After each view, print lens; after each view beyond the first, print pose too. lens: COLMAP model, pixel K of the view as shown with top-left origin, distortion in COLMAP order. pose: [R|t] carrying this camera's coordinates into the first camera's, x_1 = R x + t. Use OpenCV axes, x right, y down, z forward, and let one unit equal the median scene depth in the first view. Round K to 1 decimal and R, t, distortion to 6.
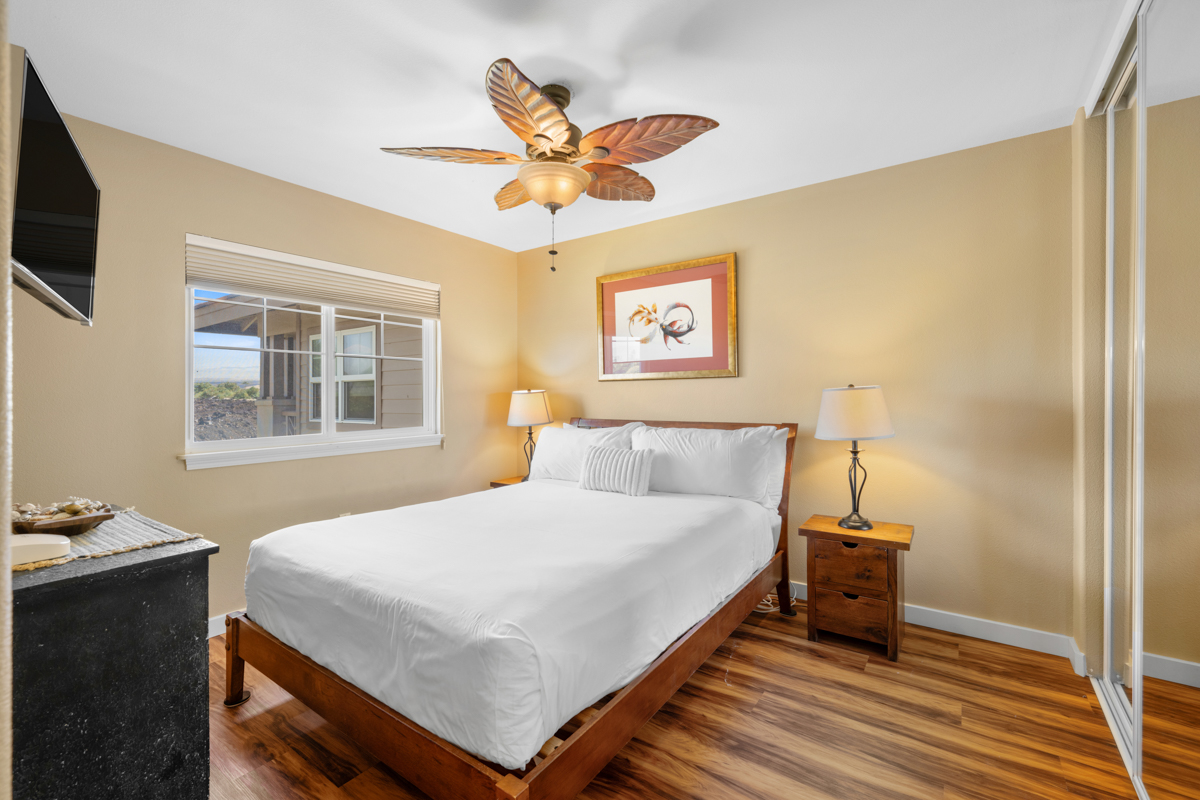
lens RADIAL K [[510.8, 0, 599.5], [0, 510.8, 398.2], [0, 0, 1]] dist [-0.000071, -0.000085]
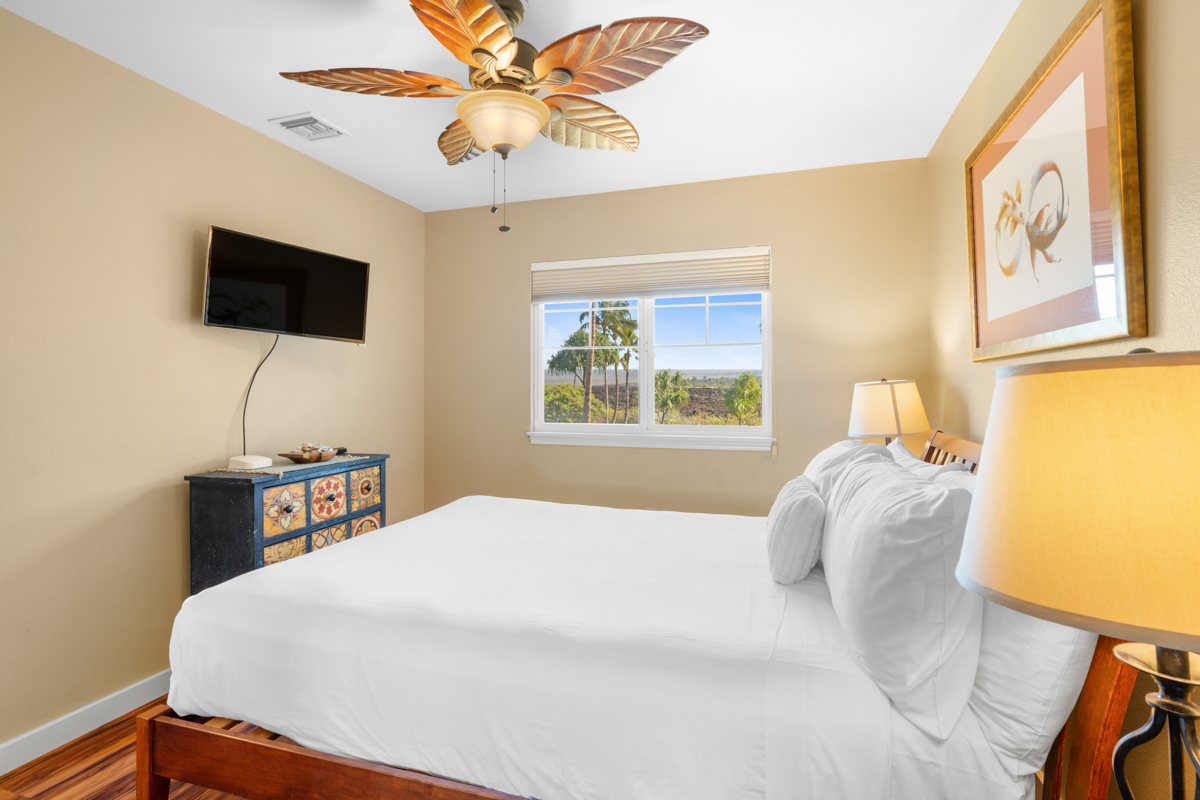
lens RADIAL K [[579.0, 0, 599.6], [0, 579.0, 383.2], [0, 0, 1]] dist [-0.000467, -0.000039]
pose [[0.304624, -0.002174, -0.952470, 0.529273], [-0.007273, 0.999963, -0.004609, -0.008024], [0.952445, 0.008331, 0.304597, 0.571439]]
